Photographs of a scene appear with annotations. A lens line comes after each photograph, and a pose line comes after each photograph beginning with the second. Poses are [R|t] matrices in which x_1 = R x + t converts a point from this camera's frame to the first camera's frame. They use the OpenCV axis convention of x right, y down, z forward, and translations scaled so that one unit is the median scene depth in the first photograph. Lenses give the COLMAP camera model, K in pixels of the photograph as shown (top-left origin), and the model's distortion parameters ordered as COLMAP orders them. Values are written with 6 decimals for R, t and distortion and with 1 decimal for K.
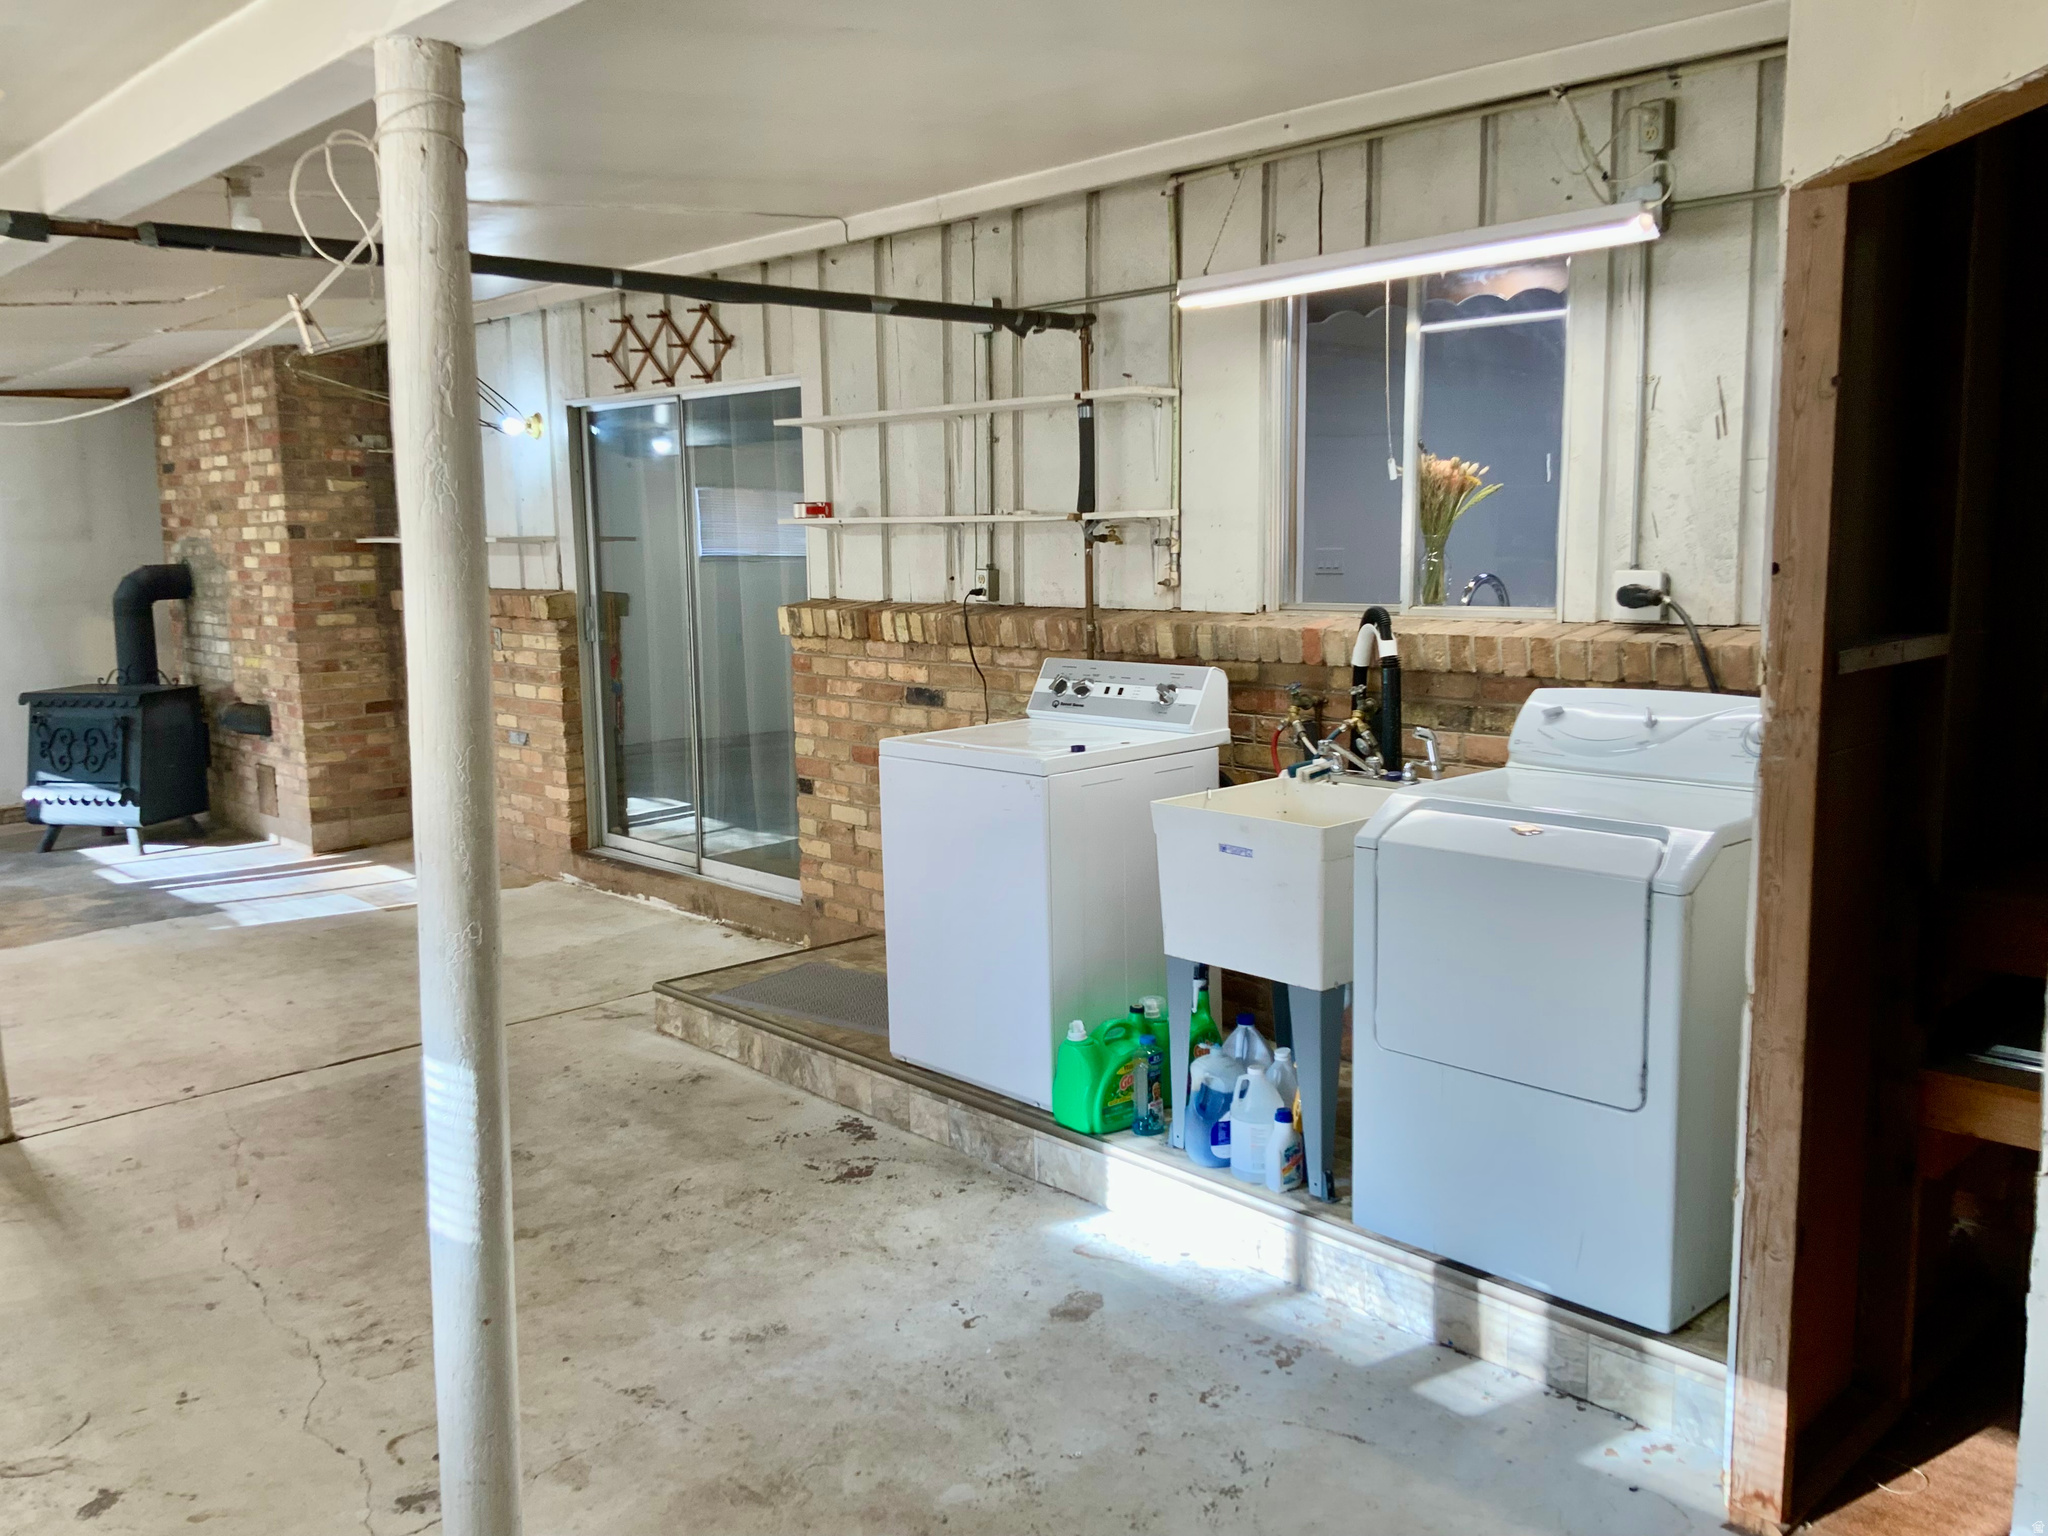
lens RADIAL K [[1692.9, 0, 1032.8], [0, 1692.9, 753.8], [0, 0, 1]] dist [0.064817, -0.130028]
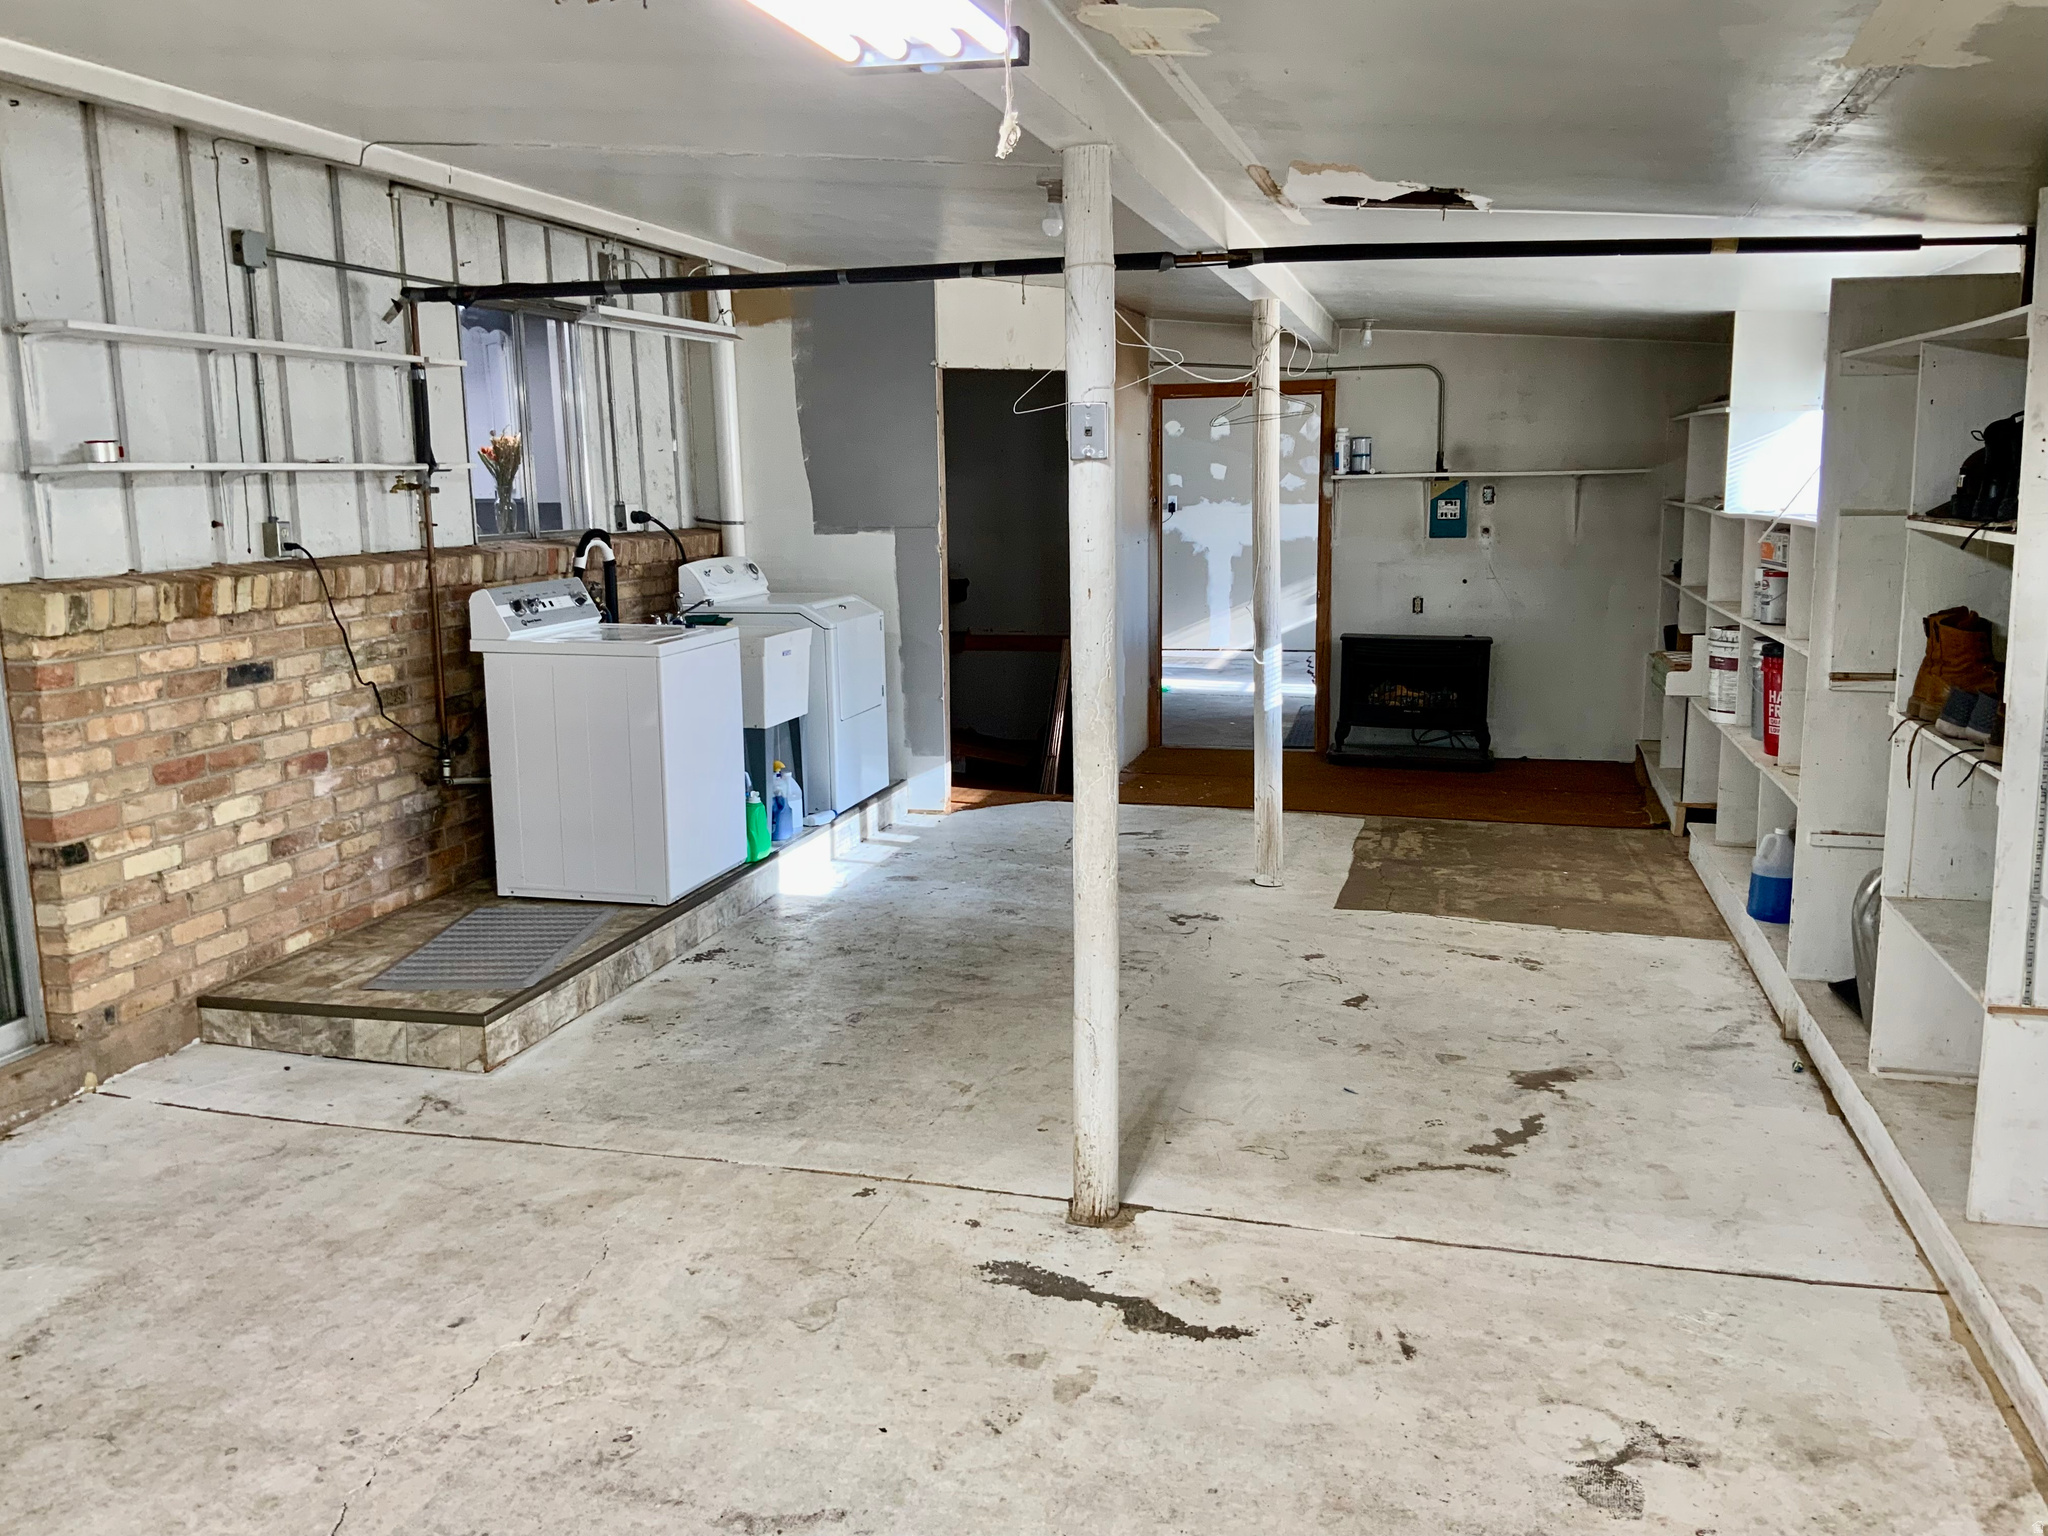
lens RADIAL K [[1692.9, 0, 1024.1], [0, 1692.9, 768.0], [0, 0, 1]] dist [0.064817, -0.130028]
pose [[-0.538521, -0.120212, 0.833993, -1.030252], [0.137466, 0.963976, 0.227711, -0.134360], [-0.831323, 0.237273, -0.502596, 1.151282]]
